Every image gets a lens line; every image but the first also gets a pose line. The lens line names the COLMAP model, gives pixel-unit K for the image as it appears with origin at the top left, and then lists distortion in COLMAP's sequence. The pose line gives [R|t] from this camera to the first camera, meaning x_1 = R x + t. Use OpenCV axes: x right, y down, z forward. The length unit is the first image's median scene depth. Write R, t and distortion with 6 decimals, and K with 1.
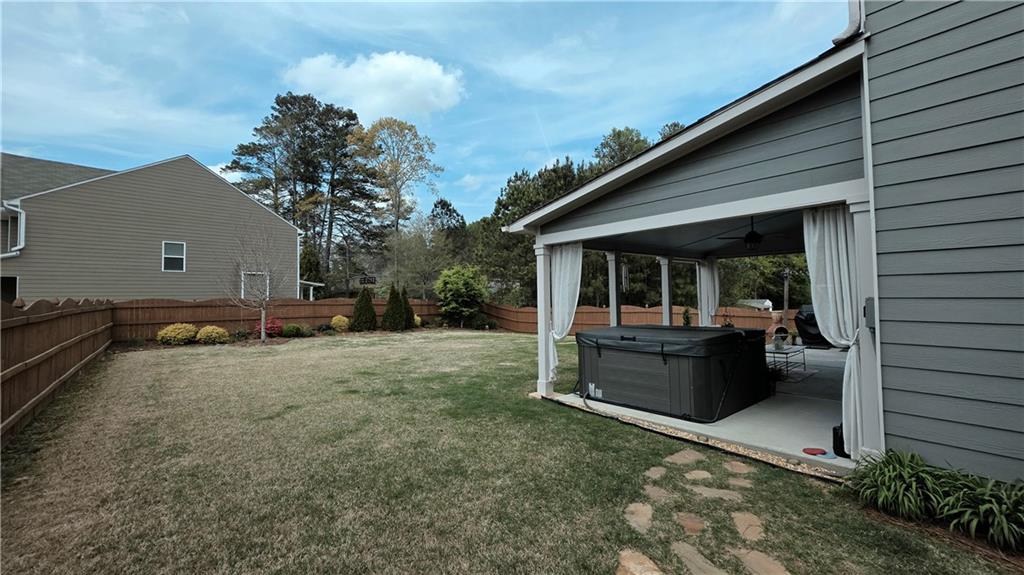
lens RADIAL K [[405.3, 0, 505.9], [0, 405.3, 281.1], [0, 0, 1]] dist [0.001631, -0.000006]
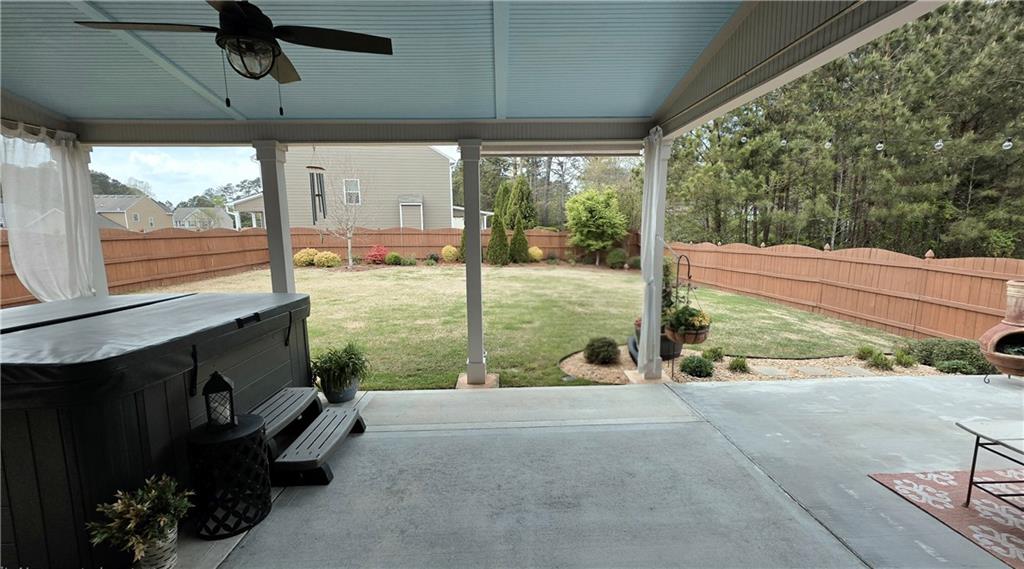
lens RADIAL K [[405.3, 0, 513.5], [0, 405.3, 281.8], [0, 0, 1]] dist [0.001631, -0.000006]
pose [[0.796819, 0.085359, -0.598158, 0.301900], [0.020523, 0.985576, 0.167983, 0.009835], [0.603869, -0.146128, 0.783574, 0.310216]]
